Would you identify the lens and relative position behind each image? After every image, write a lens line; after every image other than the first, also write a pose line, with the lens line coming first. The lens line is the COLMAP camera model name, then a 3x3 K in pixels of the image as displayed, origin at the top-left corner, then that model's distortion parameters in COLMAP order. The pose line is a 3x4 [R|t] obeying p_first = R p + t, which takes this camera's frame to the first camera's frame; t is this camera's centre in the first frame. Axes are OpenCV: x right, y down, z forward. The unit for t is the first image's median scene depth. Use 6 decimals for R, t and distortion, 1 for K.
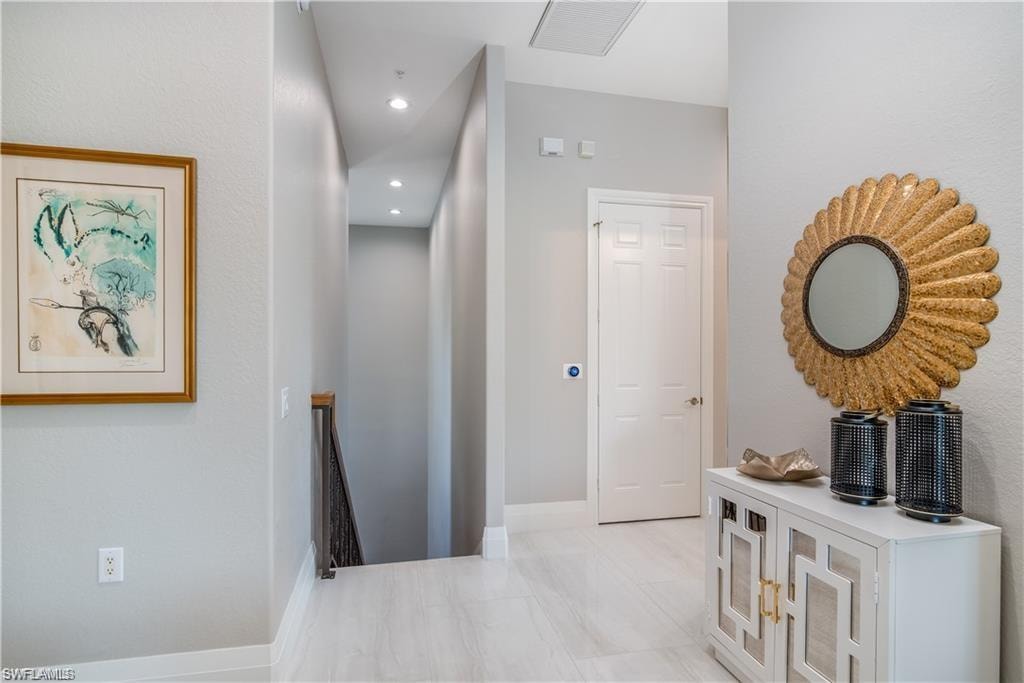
lens RADIAL K [[468.8, 0, 507.5], [0, 468.8, 349.5], [0, 0, 1]] dist [-0.001030, -0.000221]
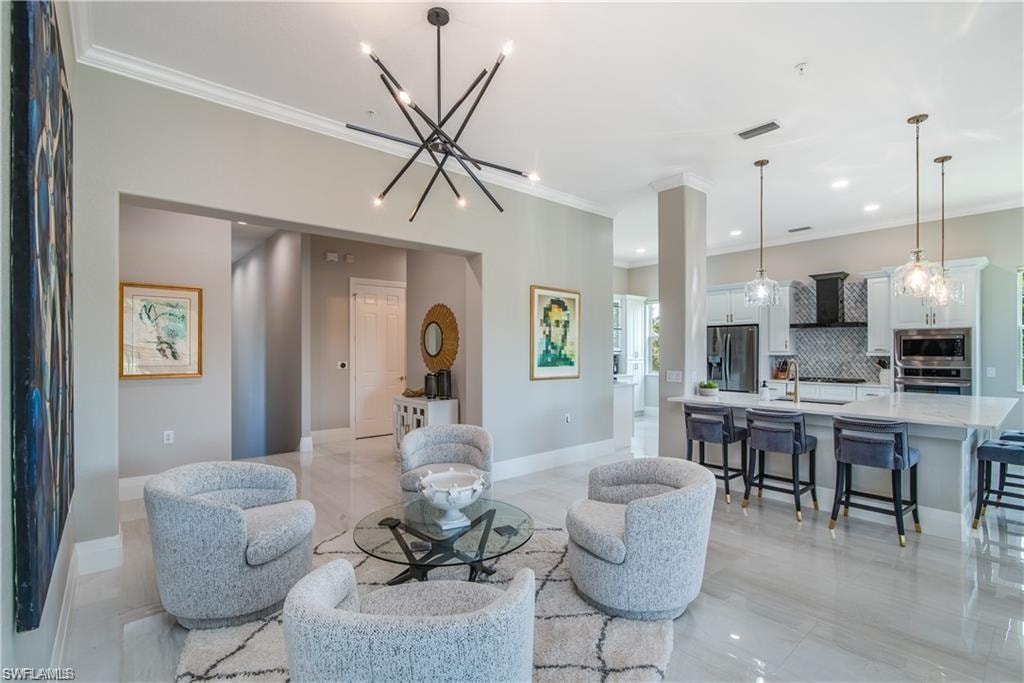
lens RADIAL K [[468.8, 0, 507.5], [0, 468.8, 349.5], [0, 0, 1]] dist [-0.001030, -0.000221]
pose [[0.878530, -0.003332, 0.477676, -0.416321], [0.005003, 0.999985, -0.002226, -0.030958], [-0.477662, 0.004346, 0.878533, -2.309443]]
